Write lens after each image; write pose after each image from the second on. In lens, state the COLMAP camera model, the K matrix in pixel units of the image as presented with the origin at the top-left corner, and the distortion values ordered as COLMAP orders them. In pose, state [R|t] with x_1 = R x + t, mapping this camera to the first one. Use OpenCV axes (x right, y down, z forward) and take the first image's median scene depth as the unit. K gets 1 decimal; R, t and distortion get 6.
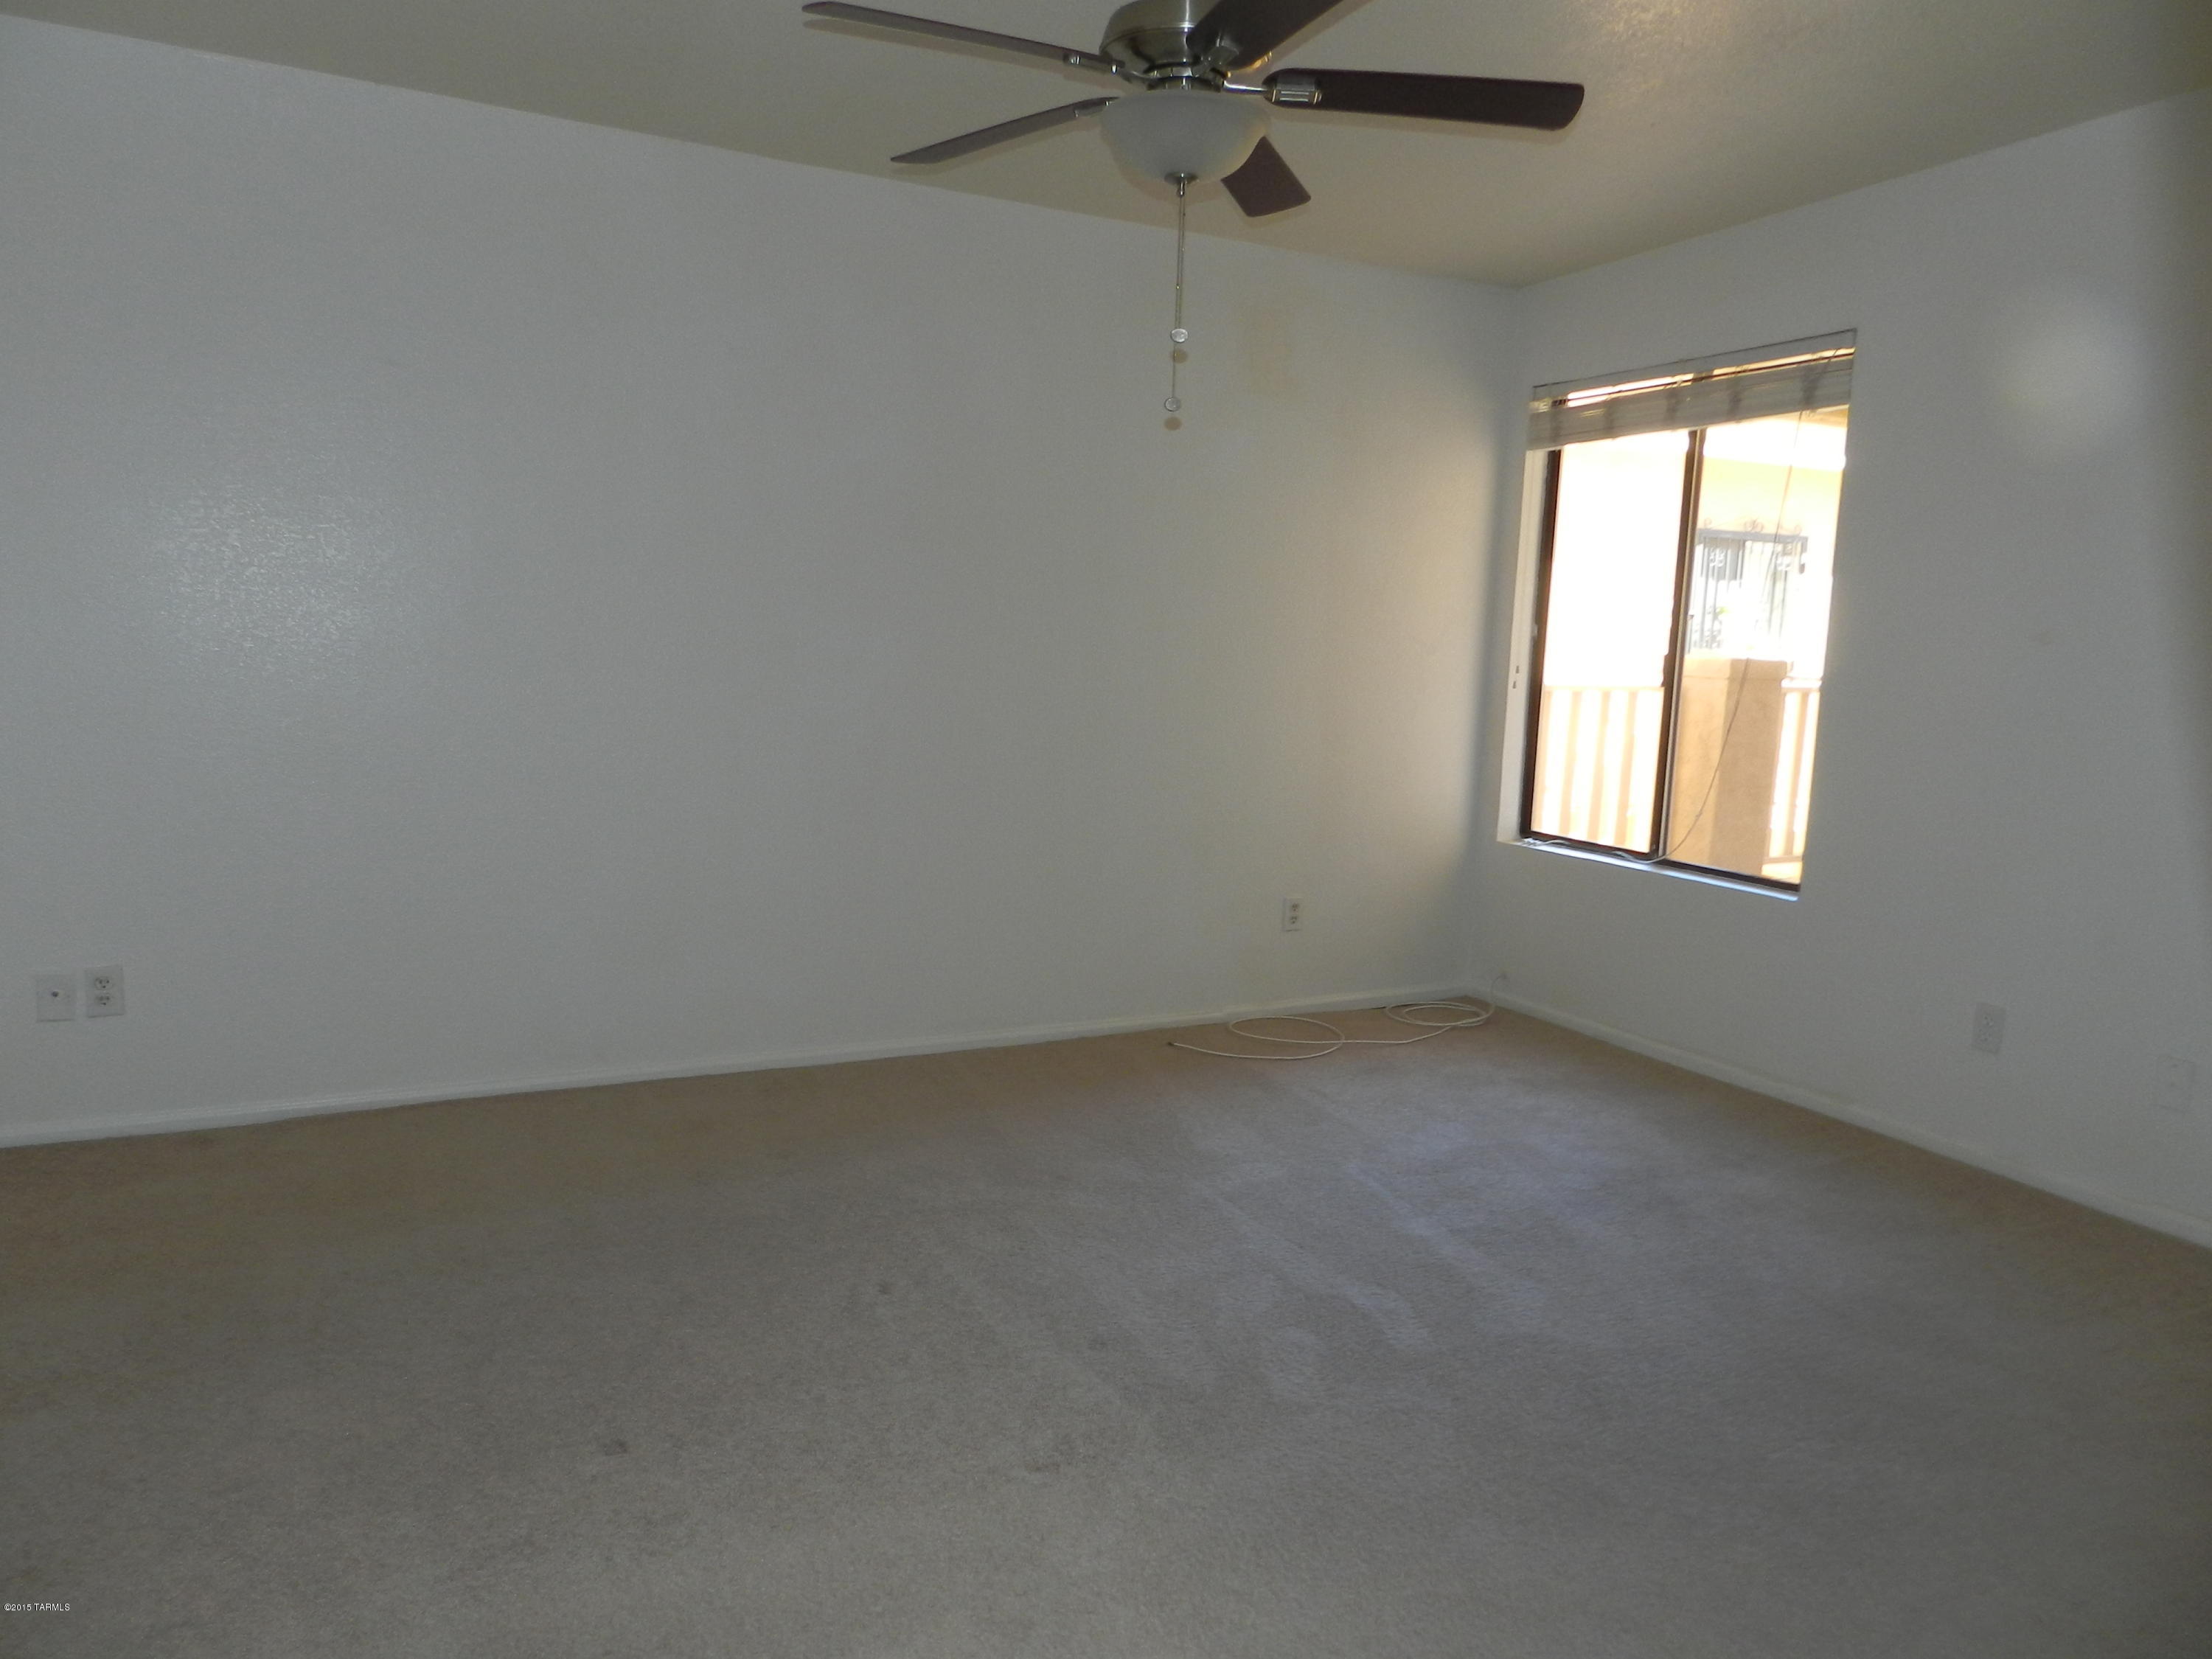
lens RADIAL K [[1500.5, 0, 1128.6], [0, 1500.5, 847.3], [0, 0, 1]] dist [0.023709, 0.000664]
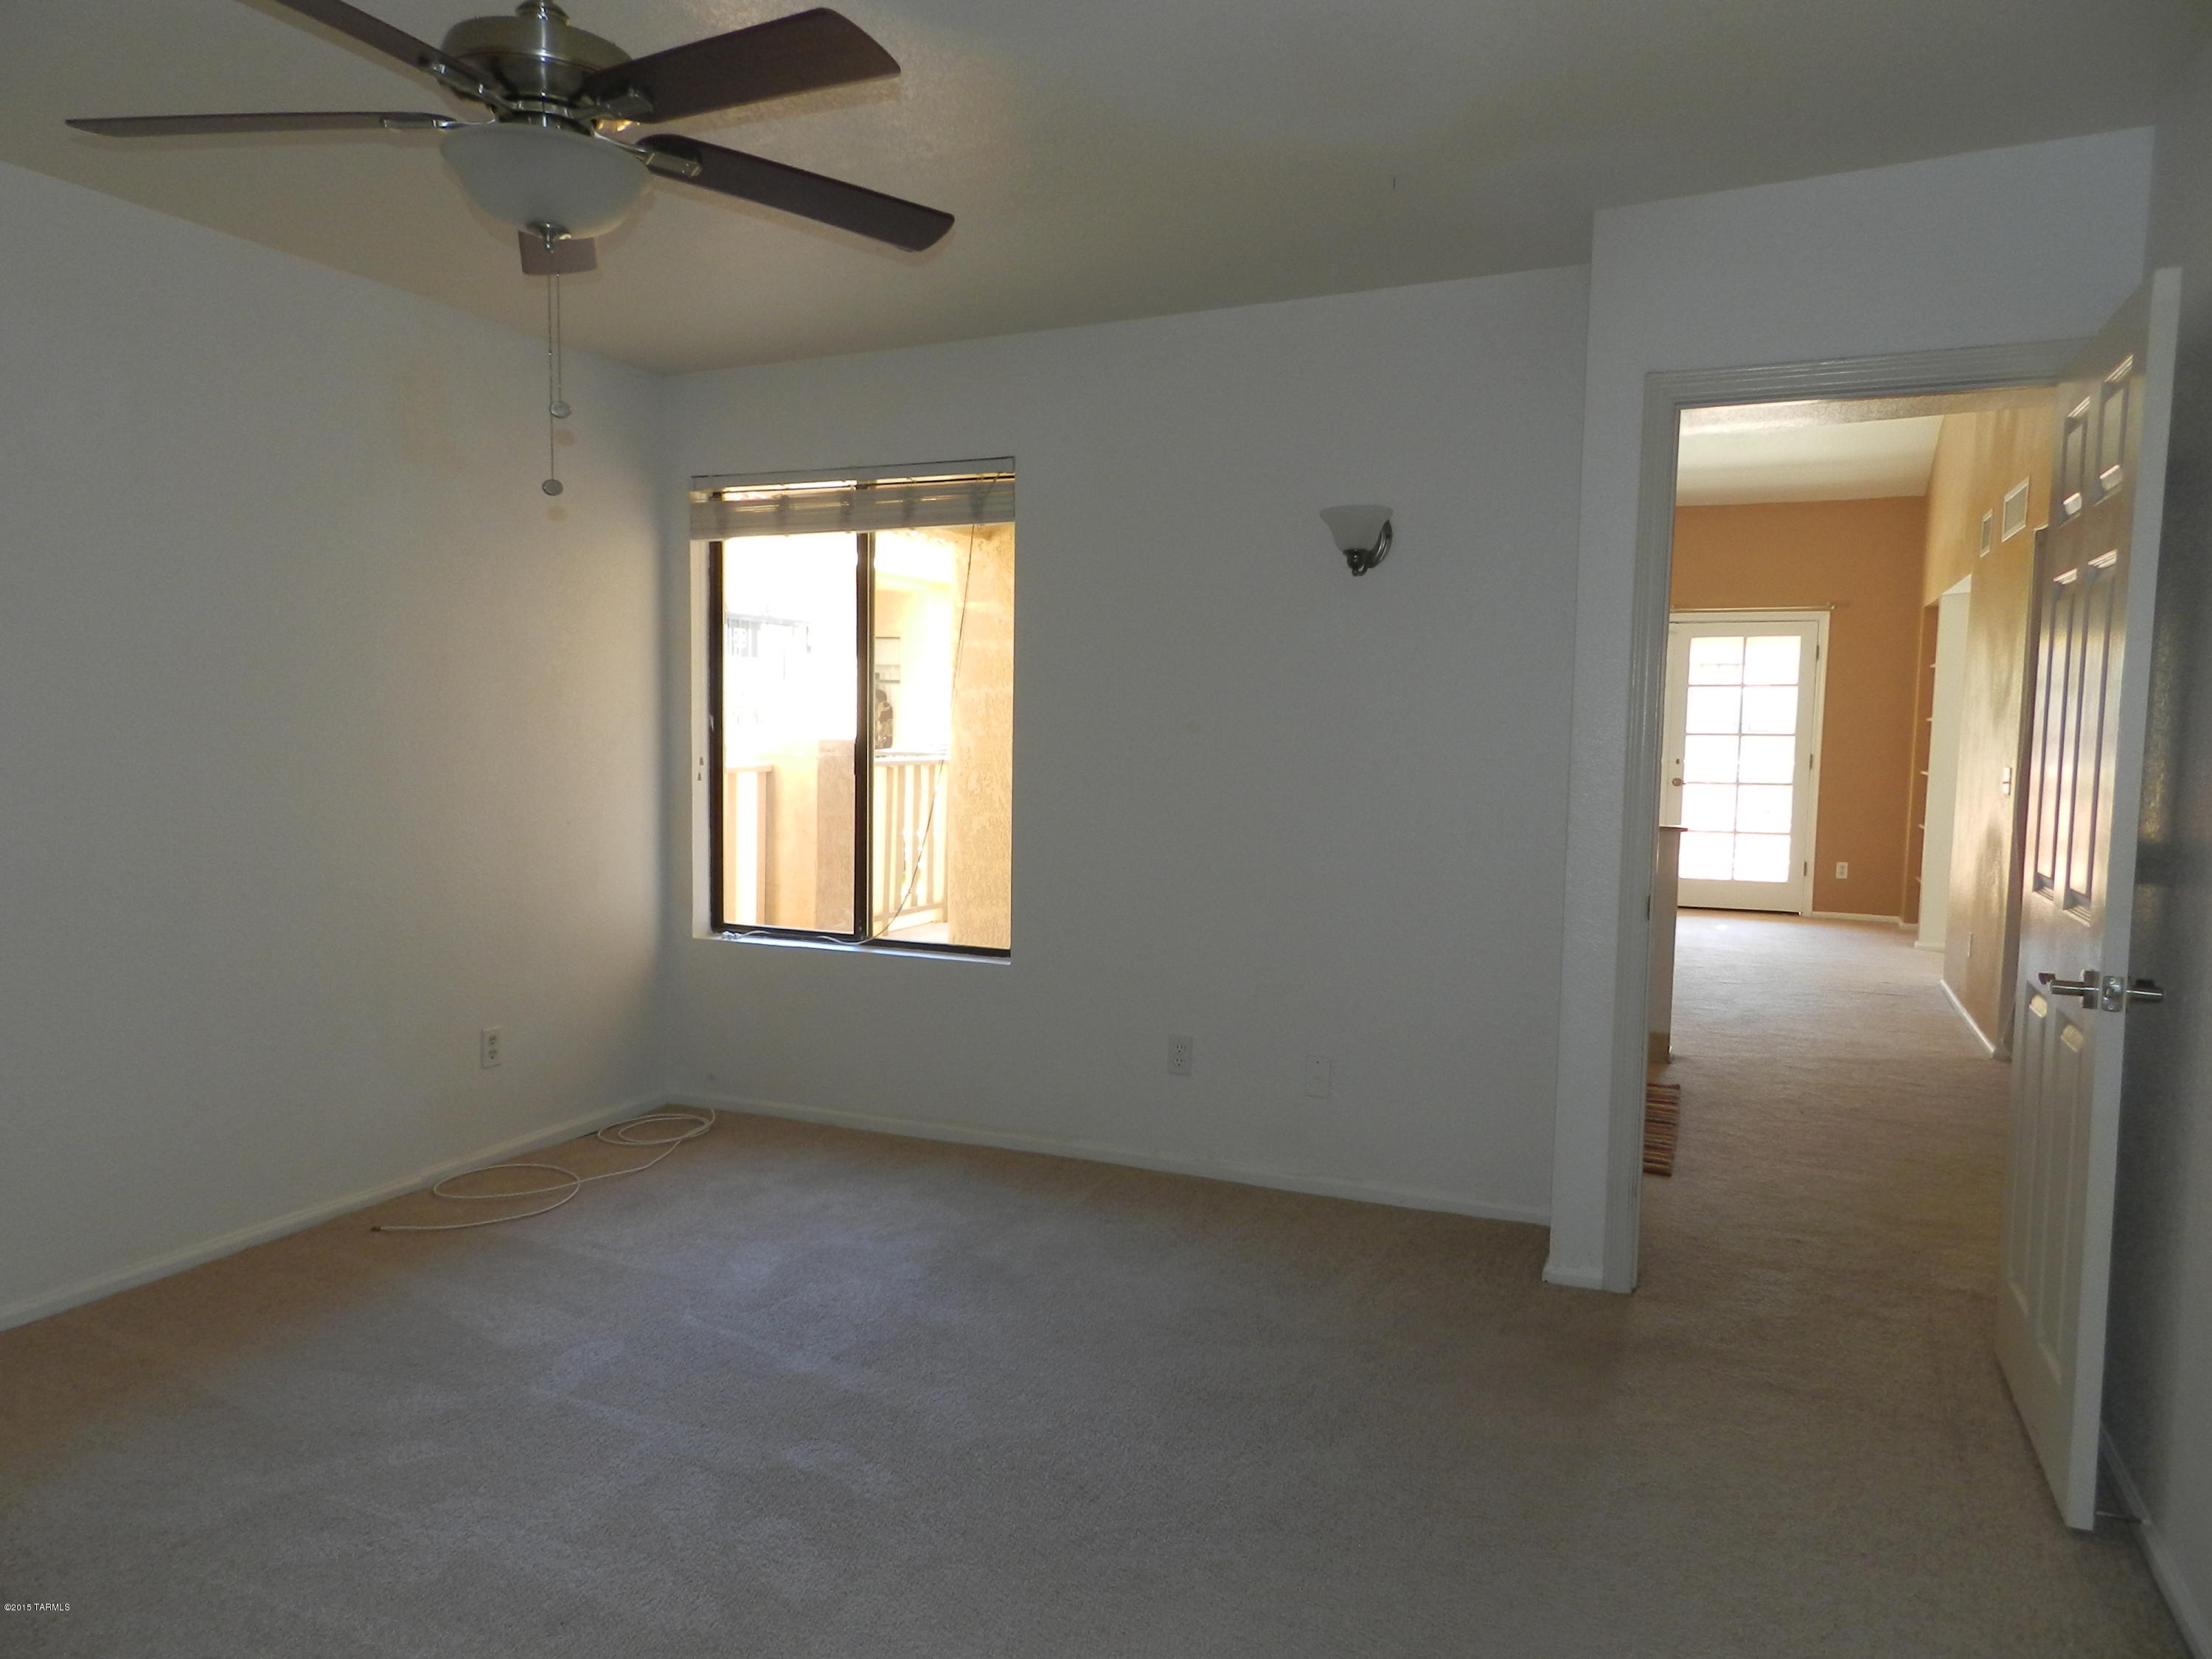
lens RADIAL K [[1500.5, 0, 1029.6], [0, 1500.5, 843.5], [0, 0, 1]] dist [0.023709, 0.000664]
pose [[0.784350, -0.074701, 0.615804, -0.186674], [0.101855, 0.994758, -0.009063, -0.036398], [-0.611899, 0.069832, 0.787847, 0.108049]]
